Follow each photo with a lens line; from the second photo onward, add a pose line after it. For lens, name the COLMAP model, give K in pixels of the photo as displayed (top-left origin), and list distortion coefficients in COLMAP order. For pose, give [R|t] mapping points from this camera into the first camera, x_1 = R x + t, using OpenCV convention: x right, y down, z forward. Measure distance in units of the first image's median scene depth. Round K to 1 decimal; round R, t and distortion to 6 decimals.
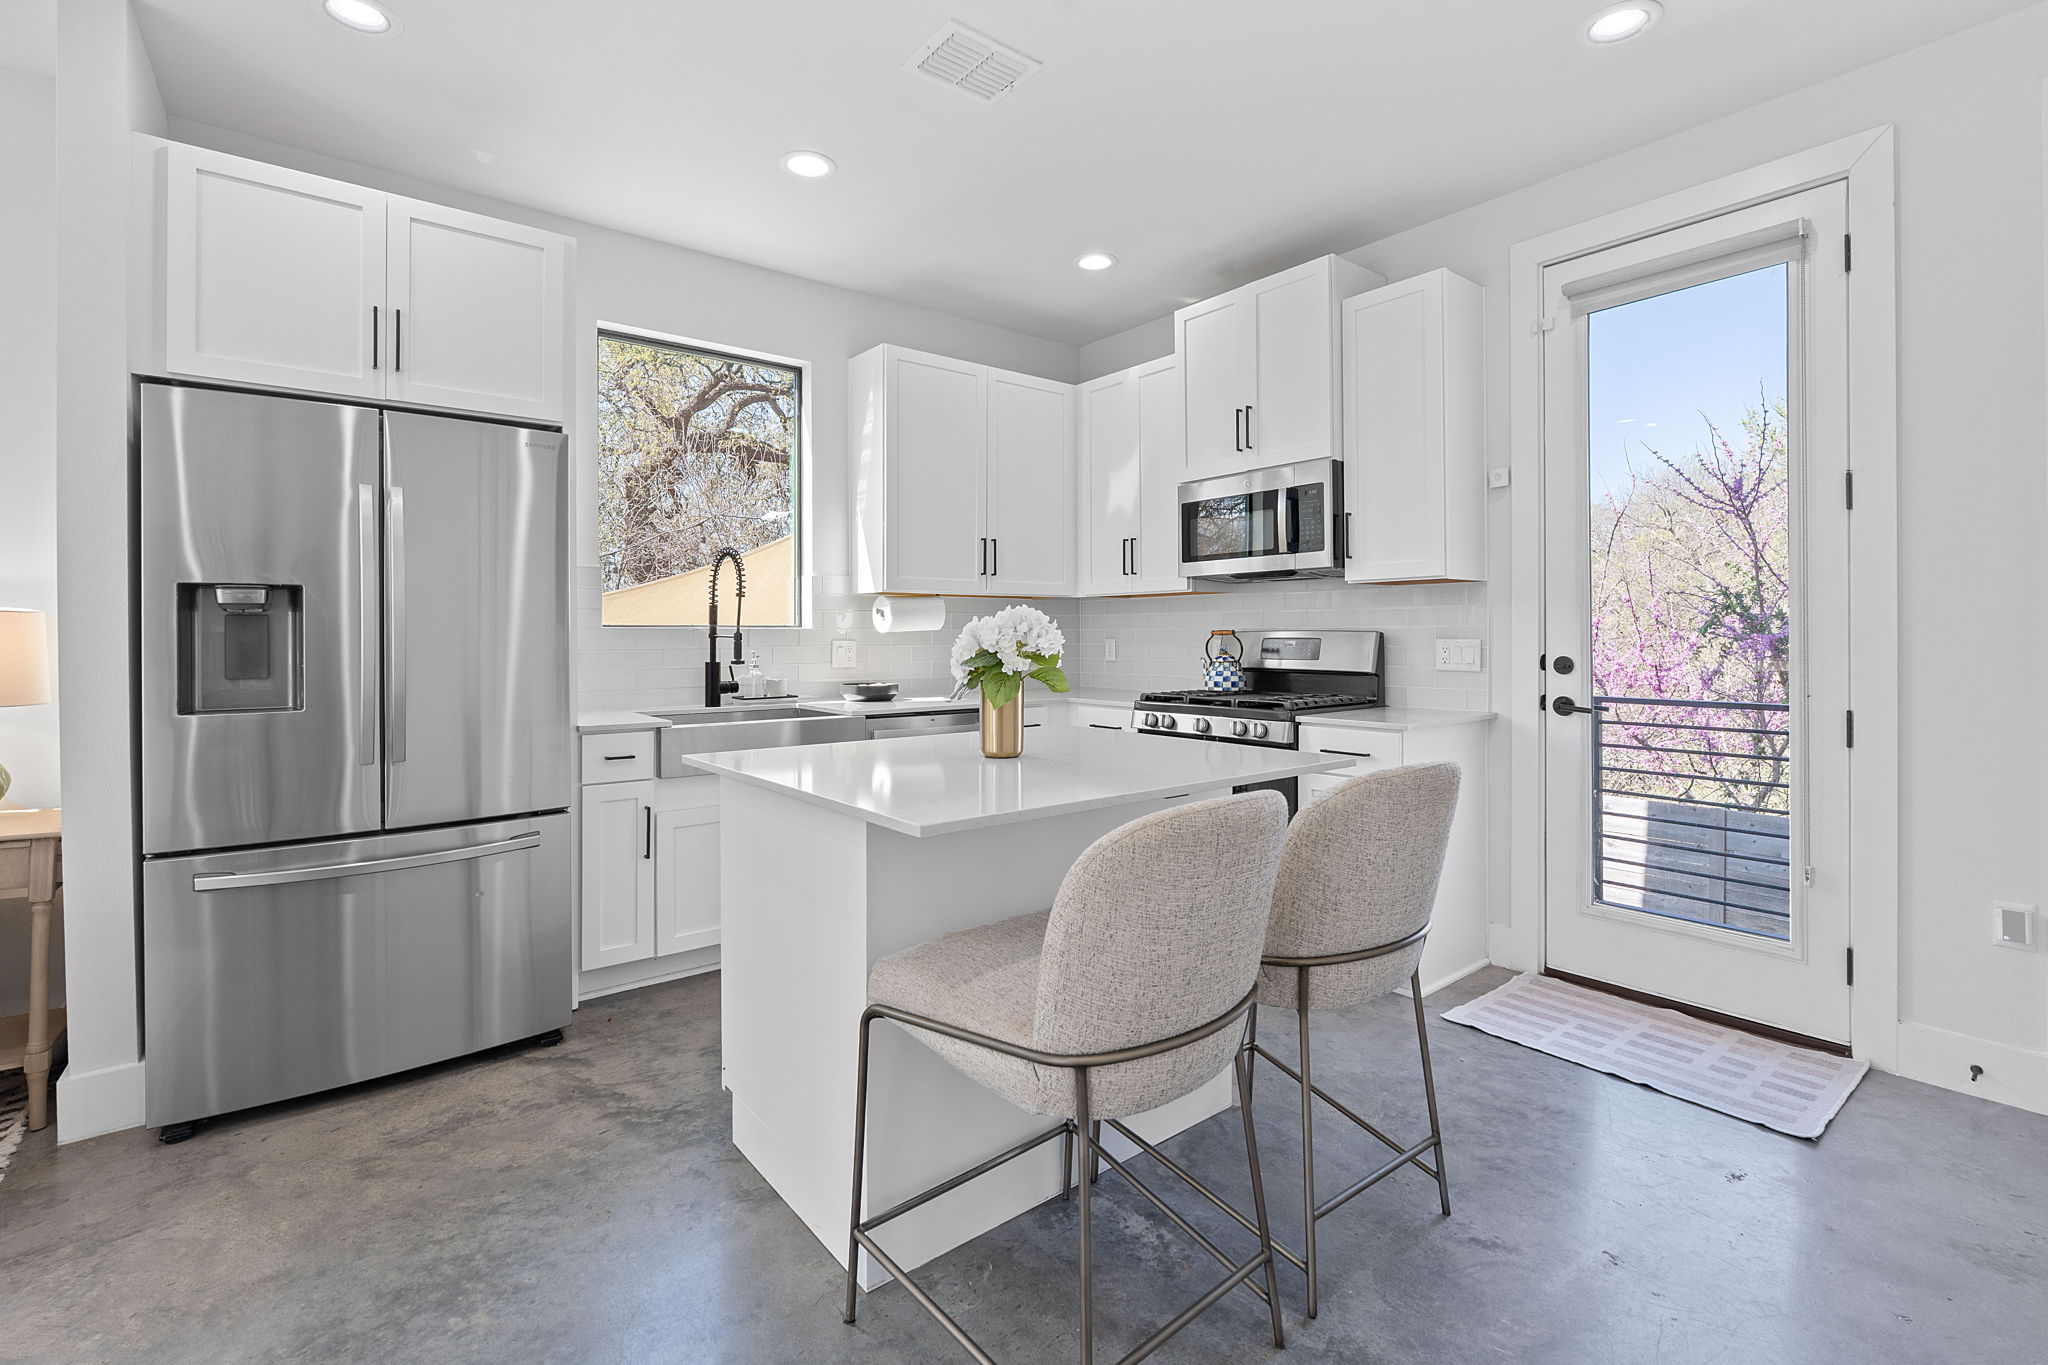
lens RADIAL K [[922.8, 0, 1031.7], [0, 922.8, 651.0], [0, 0, 1]] dist [-0.011593, 0.005569]
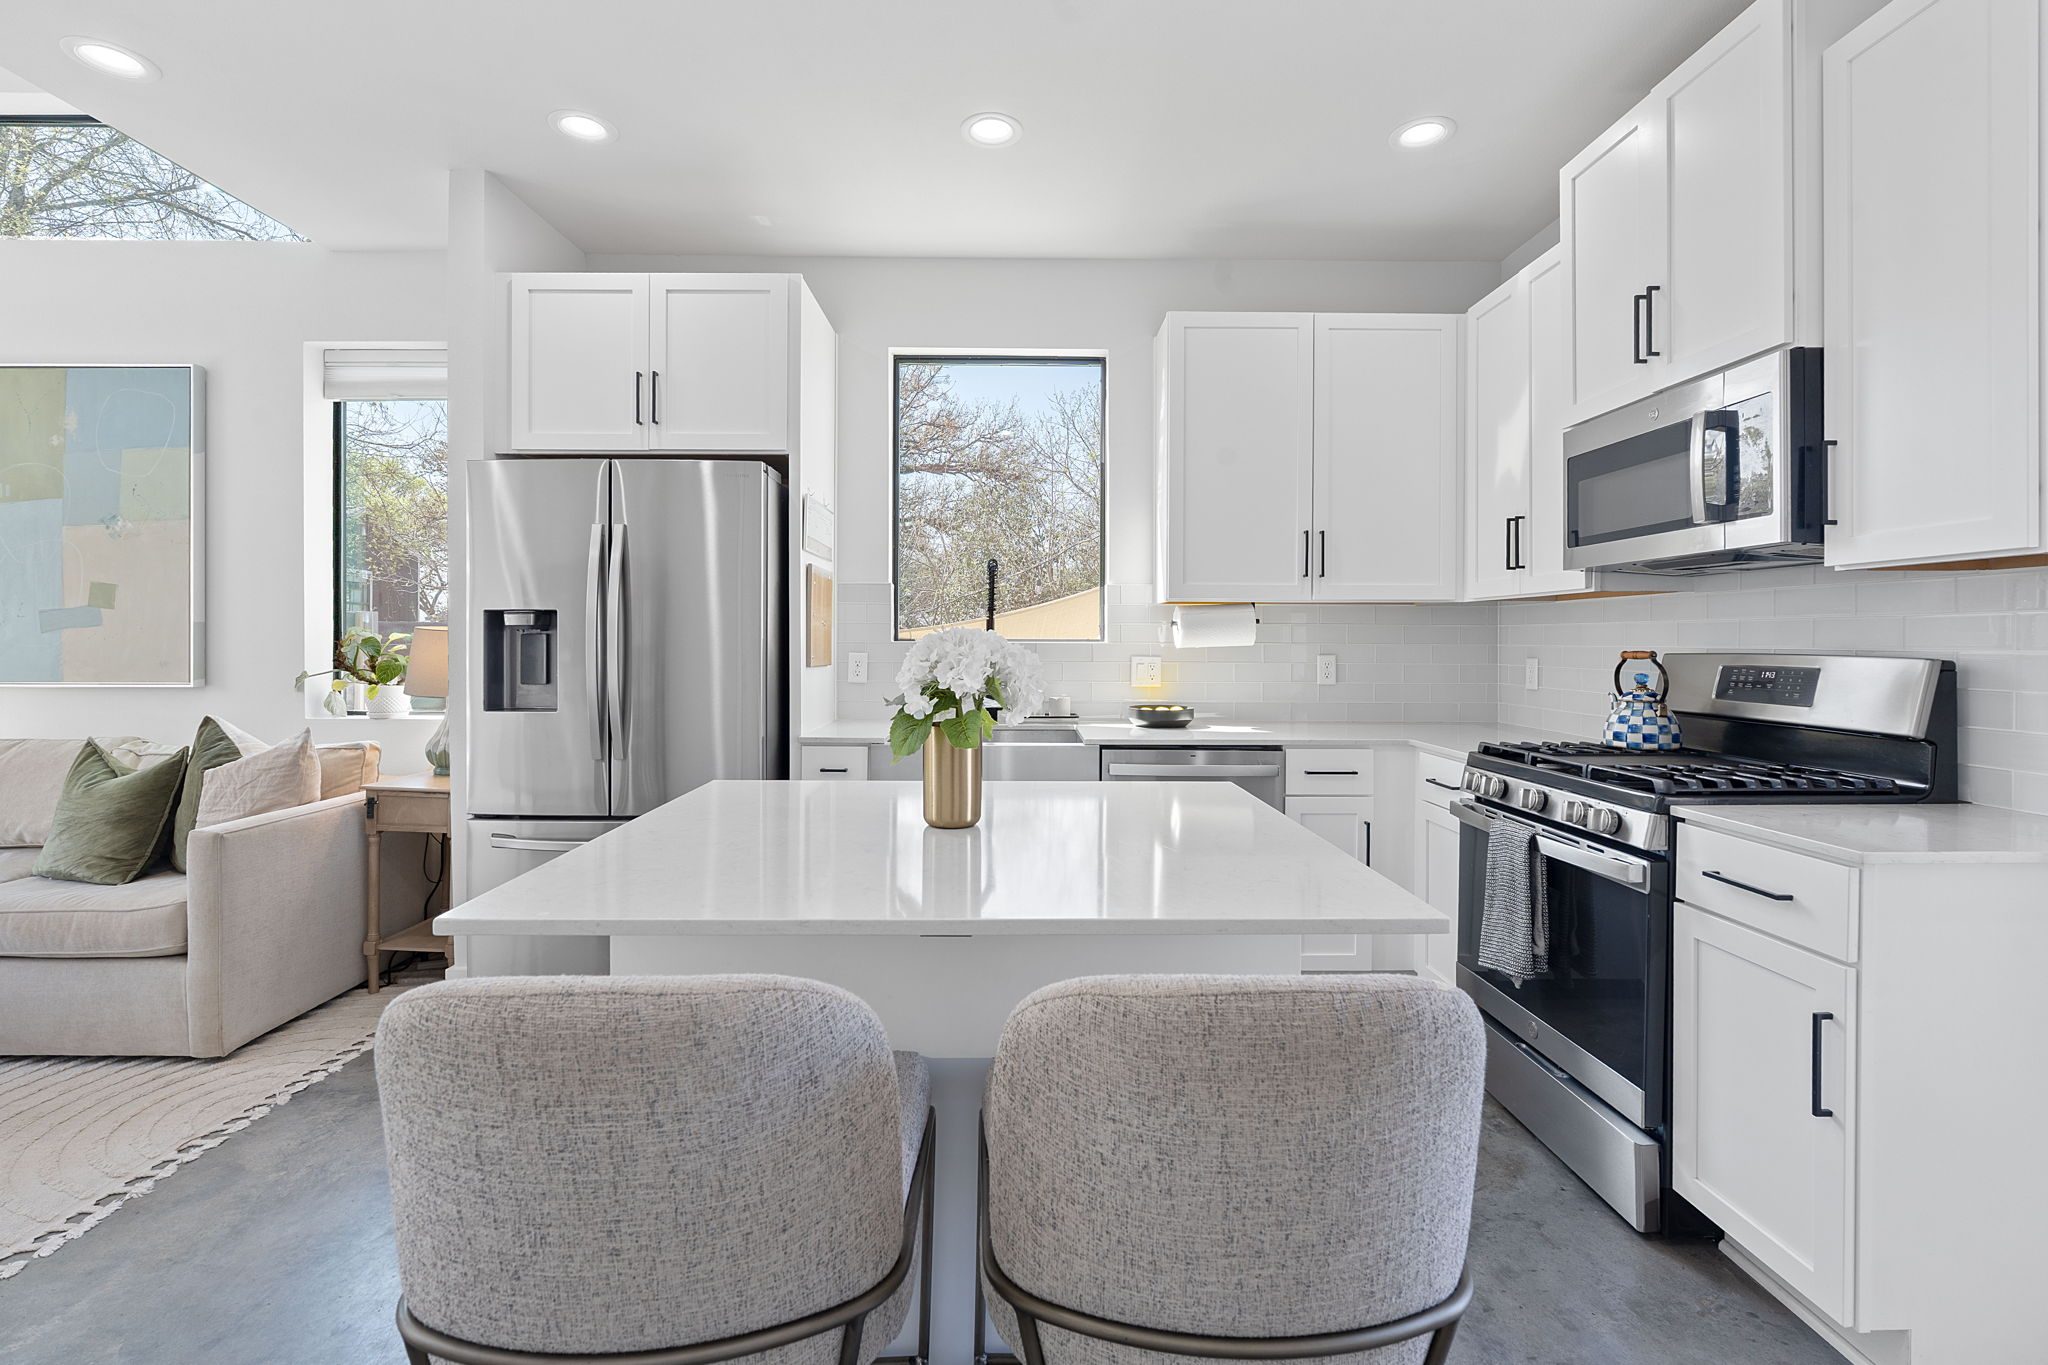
lens RADIAL K [[914.9, 0, 1026.3], [0, 914.9, 654.9], [0, 0, 1]] dist [-0.005643, 0.000368]
pose [[0.787414, 0.016055, -0.616215, 0.270294], [-0.016527, 0.999851, 0.004932, -0.016718], [0.616203, 0.006301, 0.787562, 0.255204]]
